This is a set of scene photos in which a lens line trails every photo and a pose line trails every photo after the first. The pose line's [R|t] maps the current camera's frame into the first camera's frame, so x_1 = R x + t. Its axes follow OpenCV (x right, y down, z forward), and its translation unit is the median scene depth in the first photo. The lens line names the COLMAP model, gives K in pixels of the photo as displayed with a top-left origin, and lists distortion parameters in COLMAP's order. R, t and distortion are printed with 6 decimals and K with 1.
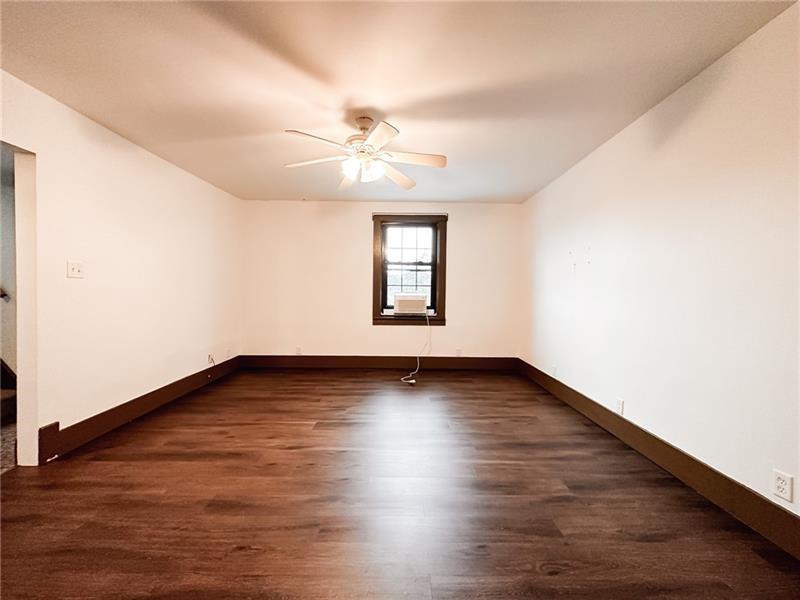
lens RADIAL K [[319.9, 0, 403.4], [0, 319.9, 296.1], [0, 0, 1]] dist [-0.006259, -0.000042]
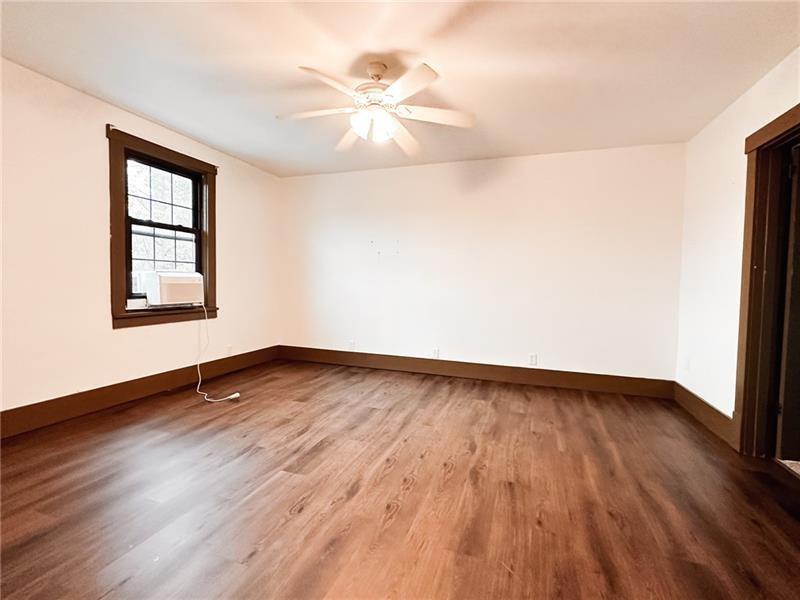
lens RADIAL K [[371.6, 0, 400.8], [0, 371.6, 294.7], [0, 0, 1]] dist [-0.003642, -0.000435]
pose [[0.334315, -0.038406, 0.941679, -0.631016], [-0.004787, 0.999087, 0.042447, 0.000993], [-0.942449, -0.018699, 0.333826, 0.370030]]
